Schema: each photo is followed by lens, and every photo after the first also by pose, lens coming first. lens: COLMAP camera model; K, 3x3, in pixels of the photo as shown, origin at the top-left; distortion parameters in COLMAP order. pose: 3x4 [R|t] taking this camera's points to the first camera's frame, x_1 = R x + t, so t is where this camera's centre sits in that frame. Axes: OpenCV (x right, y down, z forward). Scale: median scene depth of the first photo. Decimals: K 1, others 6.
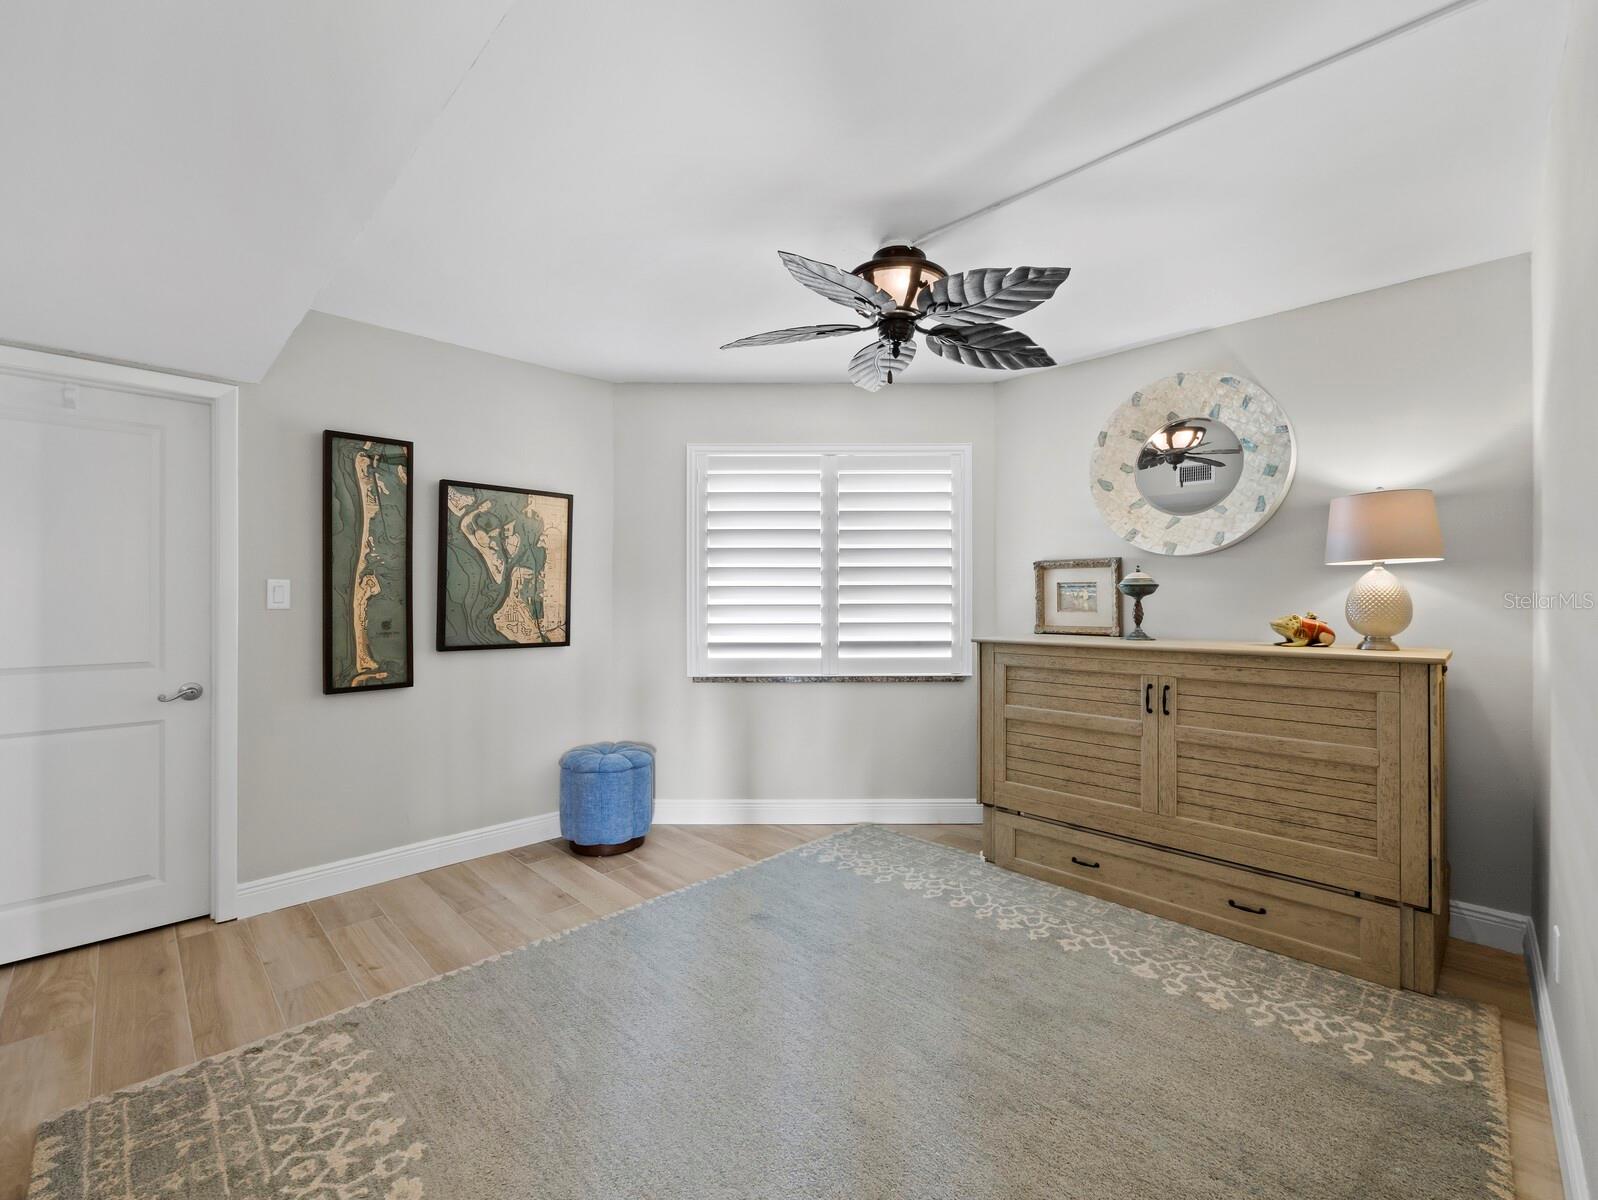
lens RADIAL K [[679.7, 0, 804.2], [0, 679.7, 595.7], [0, 0, 1]] dist [-0.010177, 0.002670]
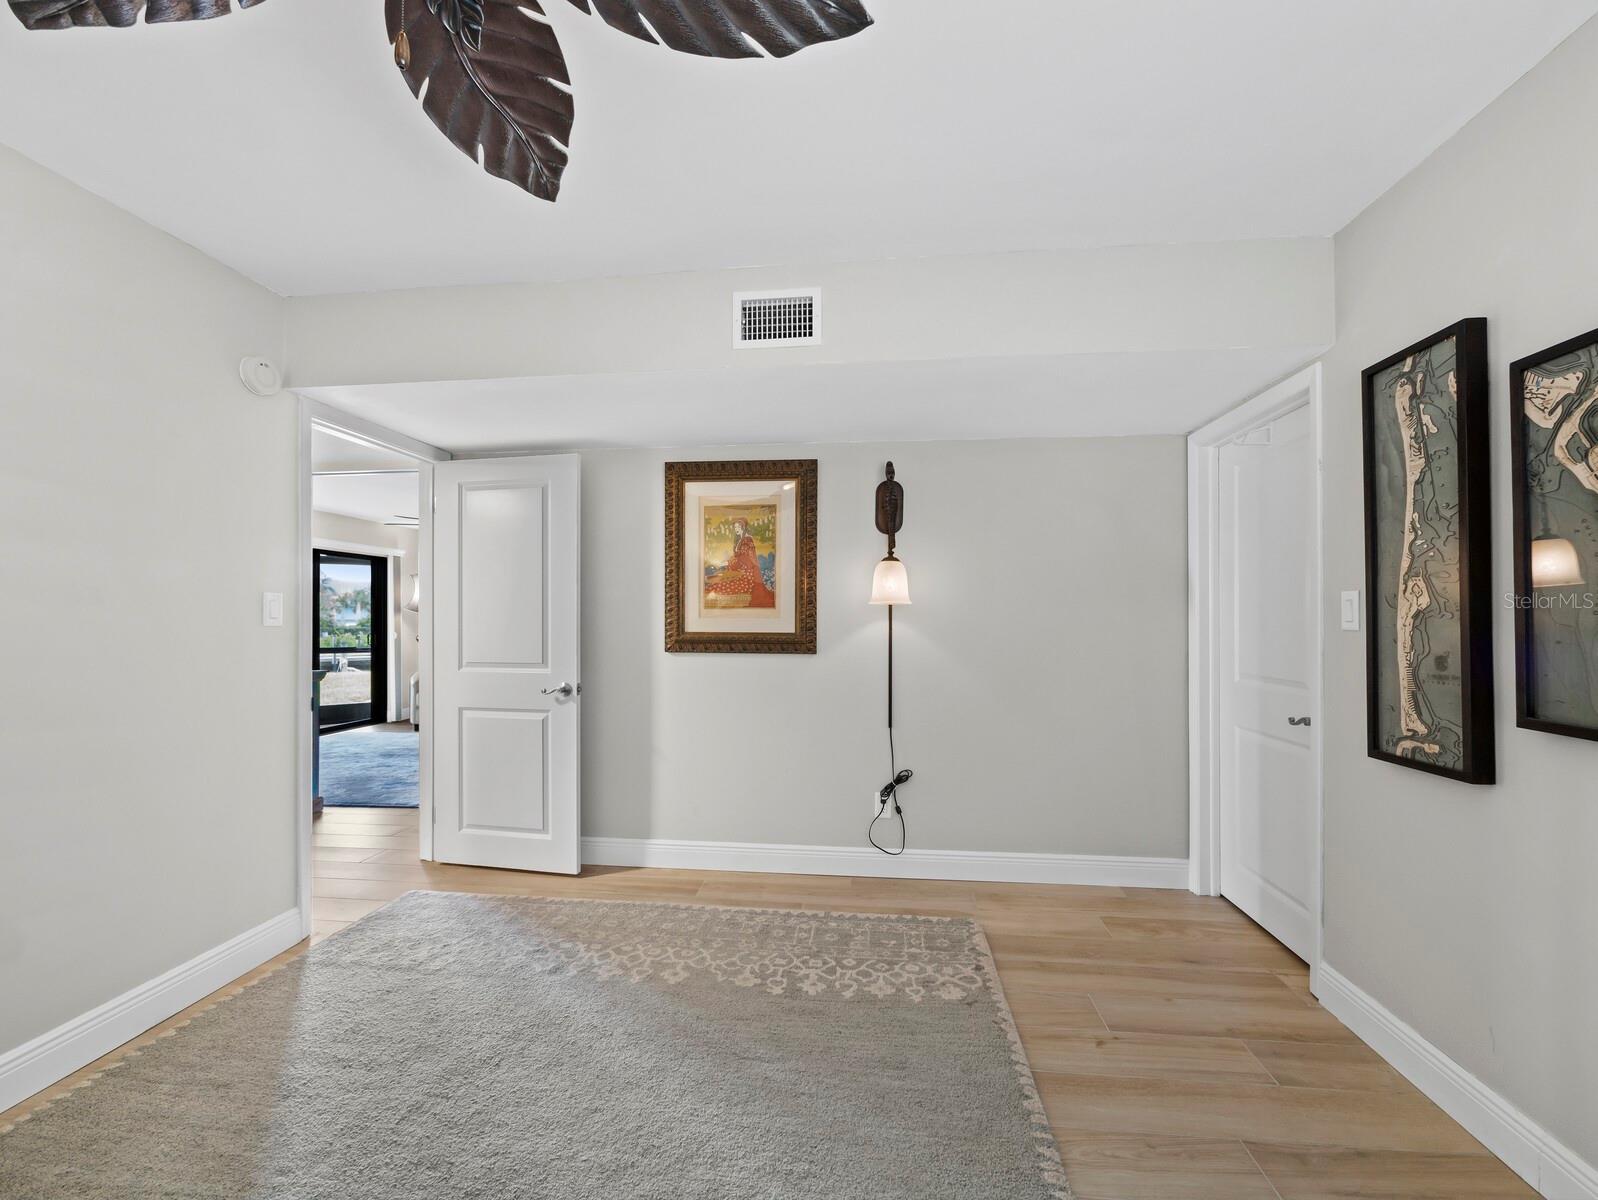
lens RADIAL K [[679.7, 0, 823.5], [0, 679.7, 618.1], [0, 0, 1]] dist [-0.010177, 0.002670]
pose [[-0.769753, -0.000805, -0.638341, 0.147121], [0.001183, 0.999996, -0.002687, 0.007279], [0.638341, -0.002823, -0.769749, 1.128615]]
